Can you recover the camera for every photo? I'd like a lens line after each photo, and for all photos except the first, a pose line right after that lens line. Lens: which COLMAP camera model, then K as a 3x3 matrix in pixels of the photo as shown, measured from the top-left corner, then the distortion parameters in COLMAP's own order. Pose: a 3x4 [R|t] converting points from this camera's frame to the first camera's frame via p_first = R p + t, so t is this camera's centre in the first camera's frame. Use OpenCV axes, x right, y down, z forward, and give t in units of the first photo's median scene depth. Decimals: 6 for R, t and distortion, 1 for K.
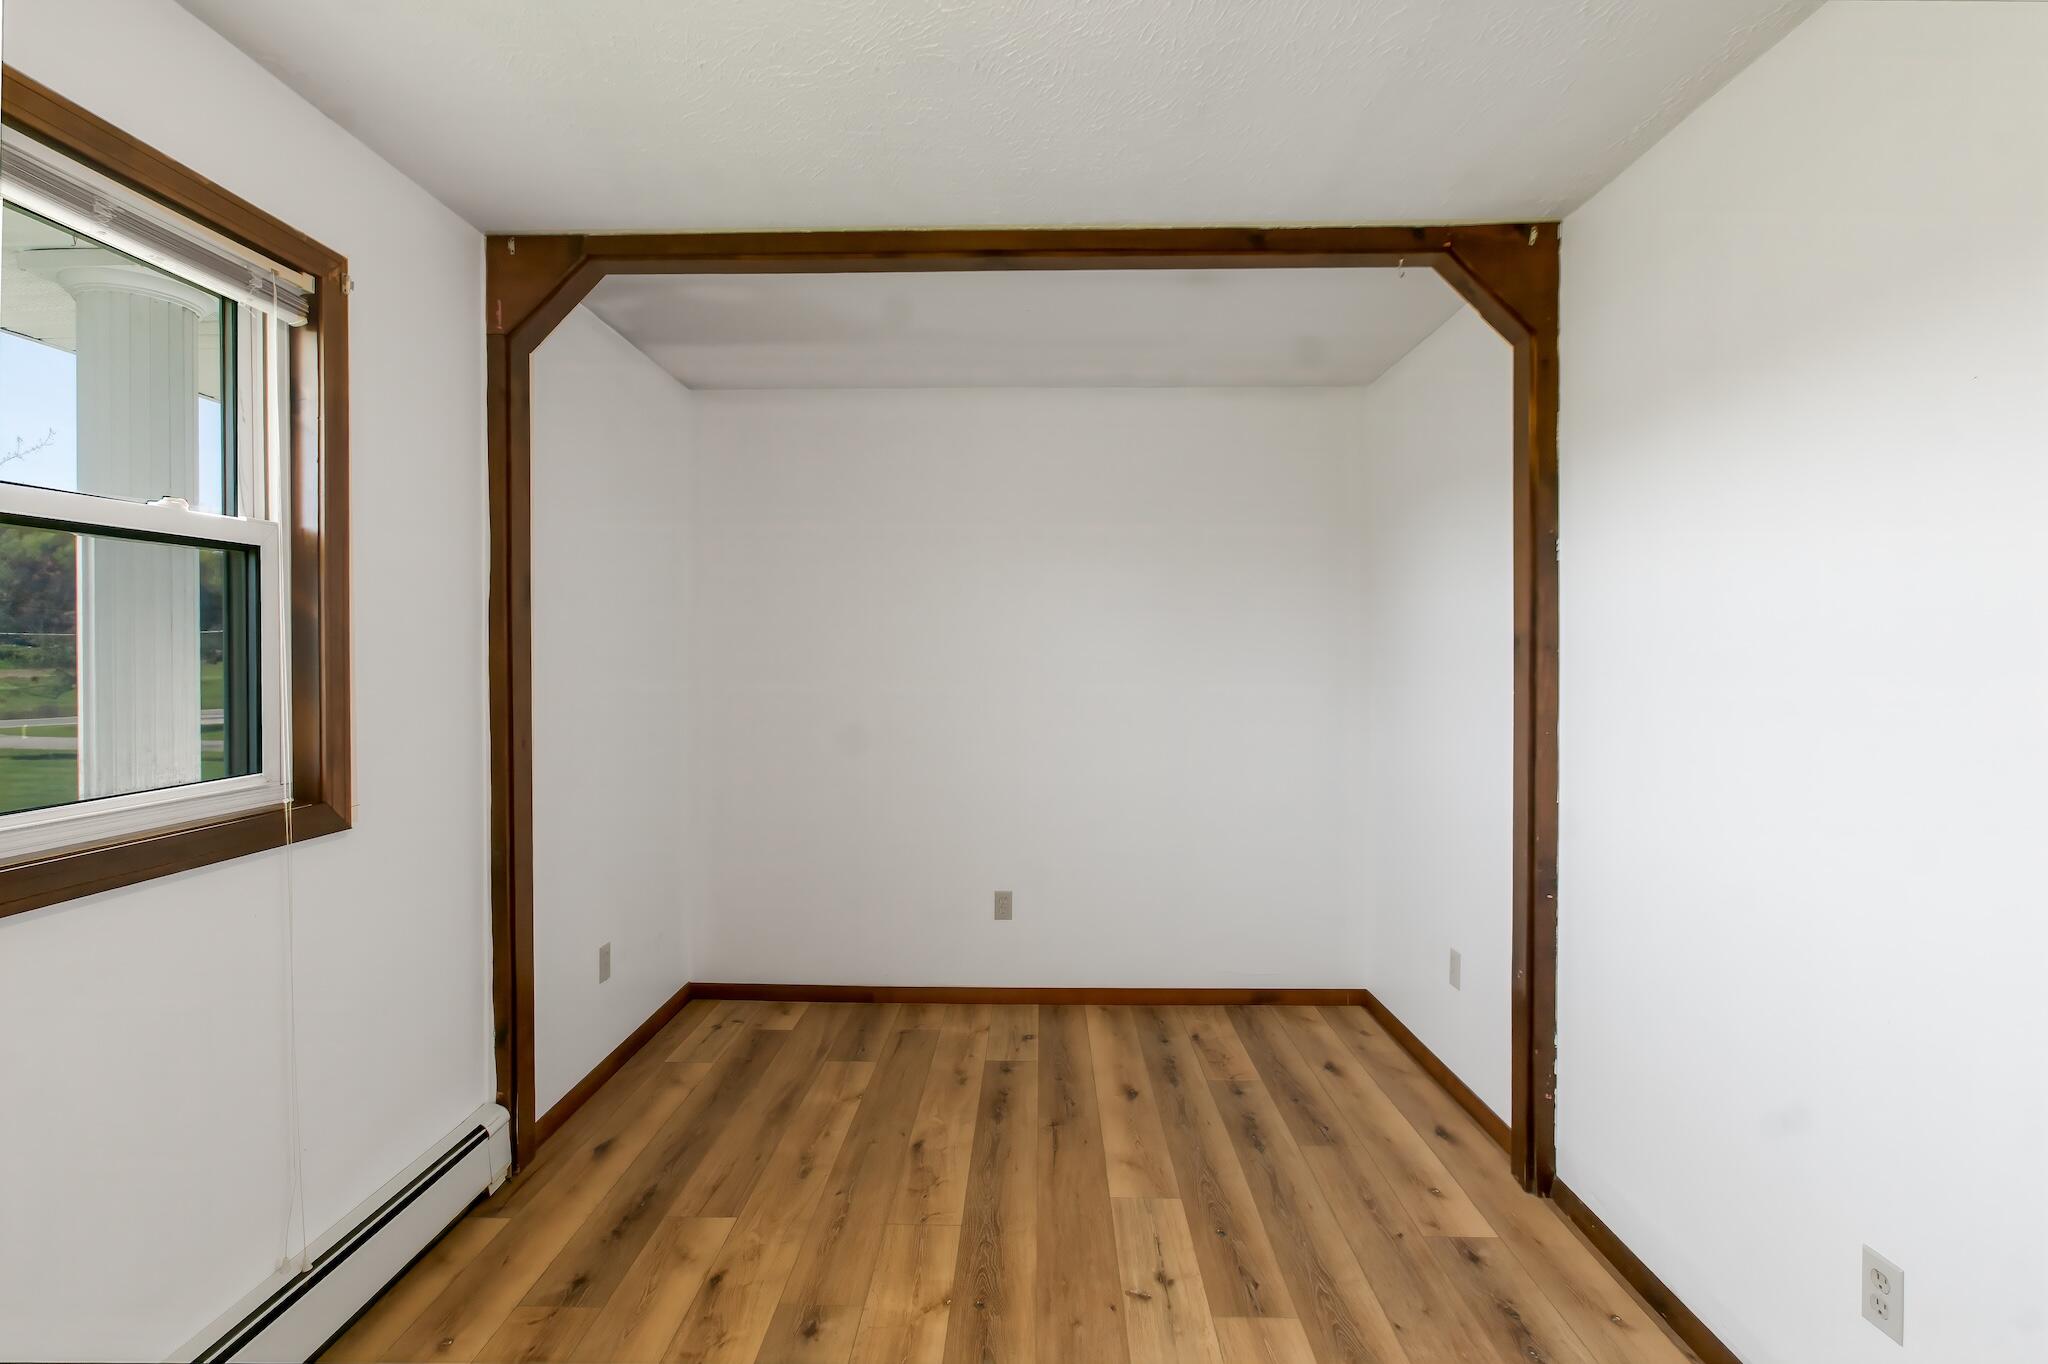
lens RADIAL K [[993.4, 0, 1023.3], [0, 993.4, 662.9], [0, 0, 1]] dist [-0.006779, 0.000455]
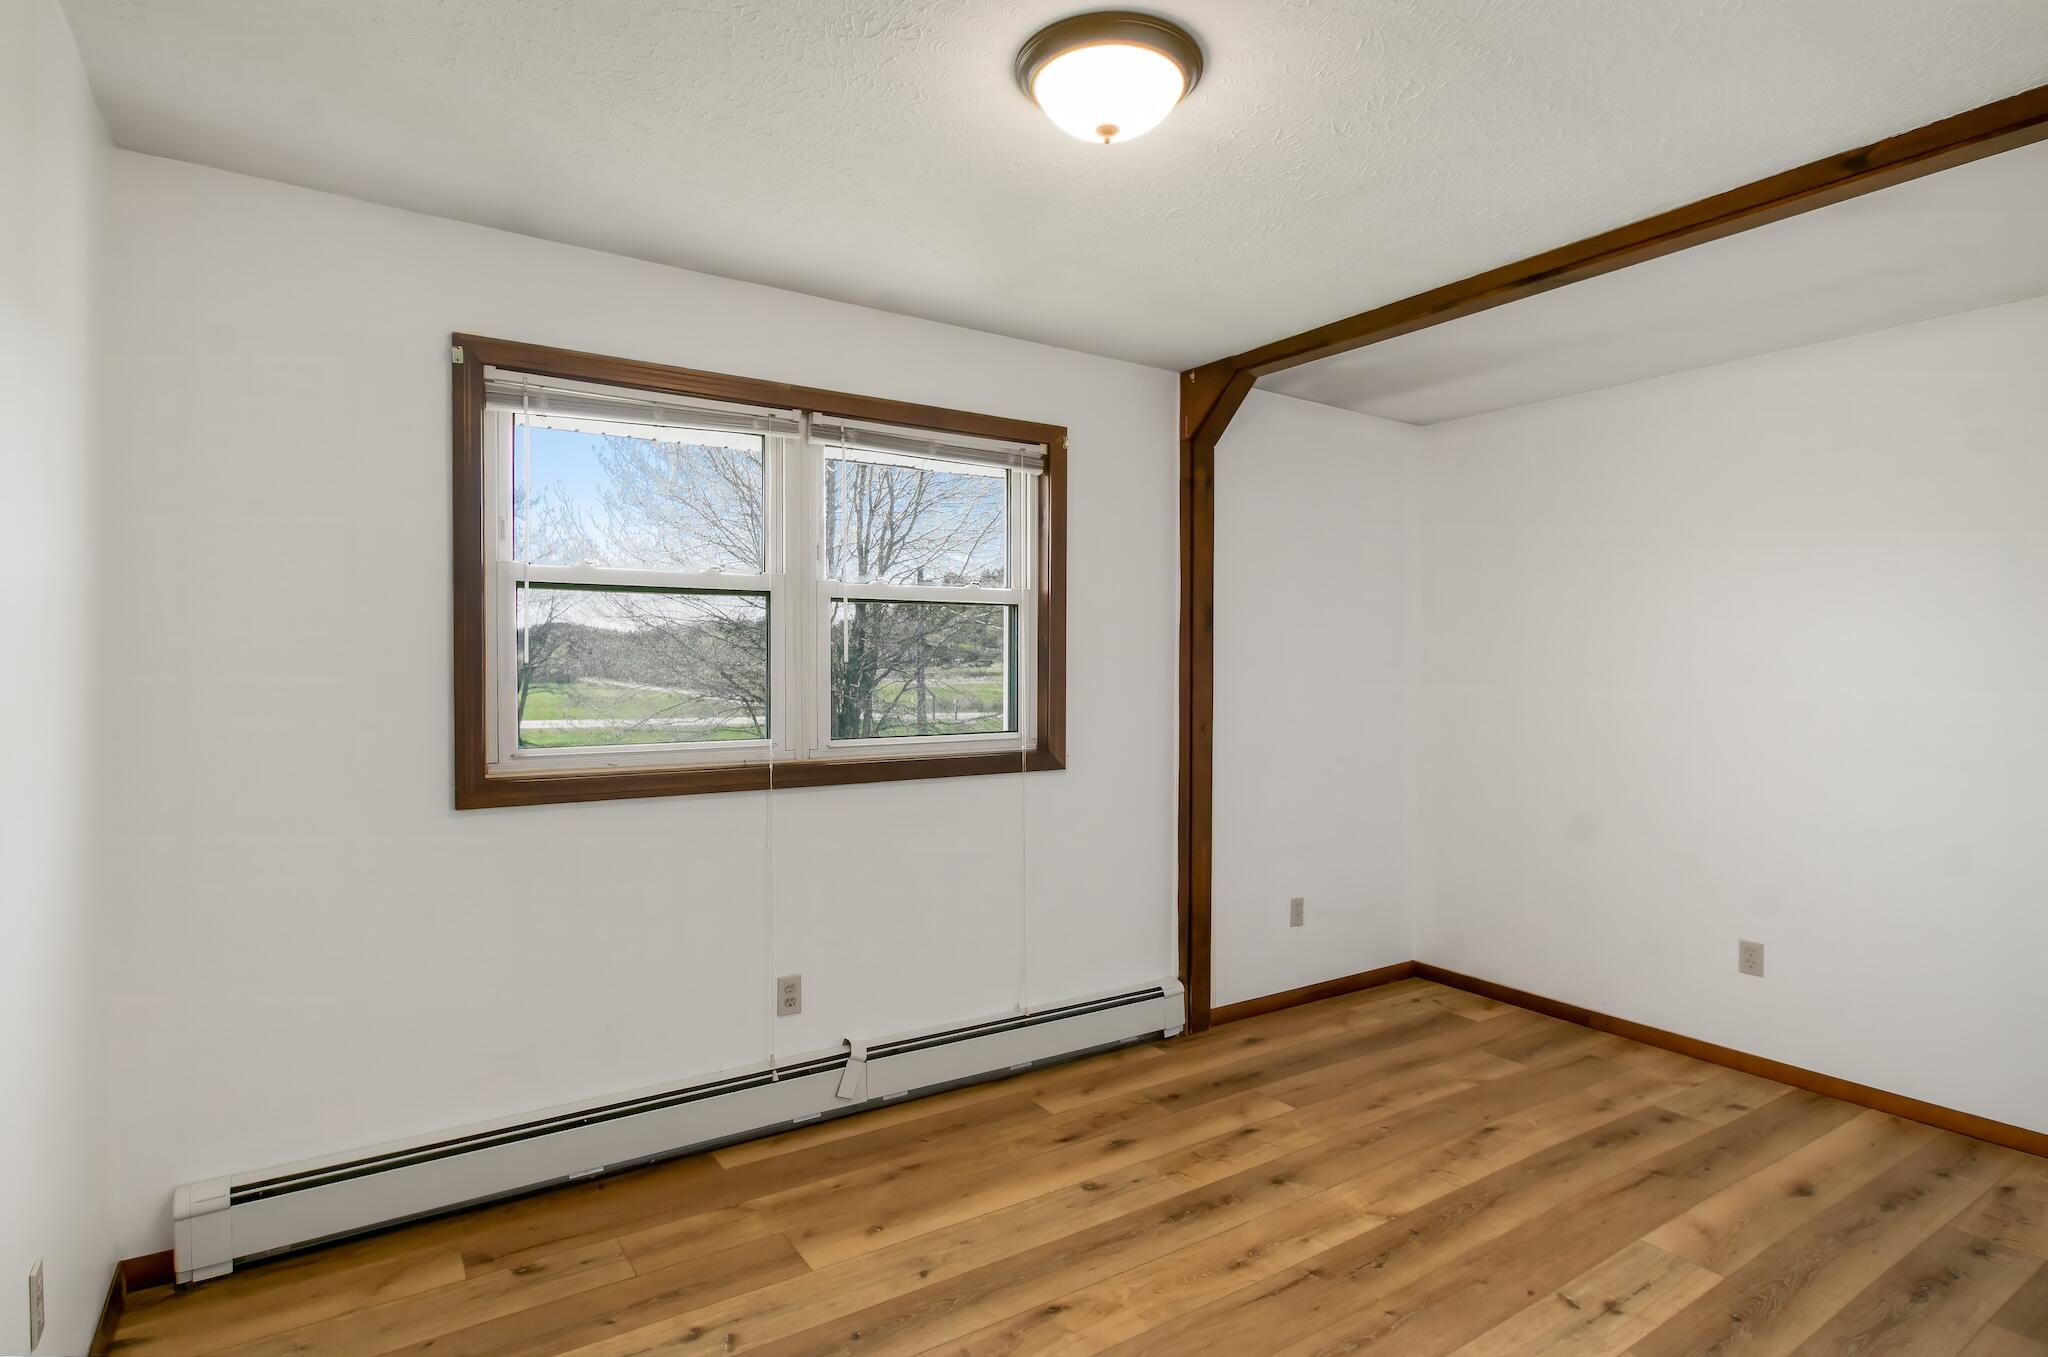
lens RADIAL K [[1067.1, 0, 1024.0], [0, 1067.1, 678.5], [0, 0, 1]] dist [-0.001193, 0.000411]
pose [[0.577077, 0.013664, -0.816576, 0.575229], [-0.009224, 0.999905, 0.010214, -0.002977], [0.816638, 0.001638, 0.577148, -0.071844]]
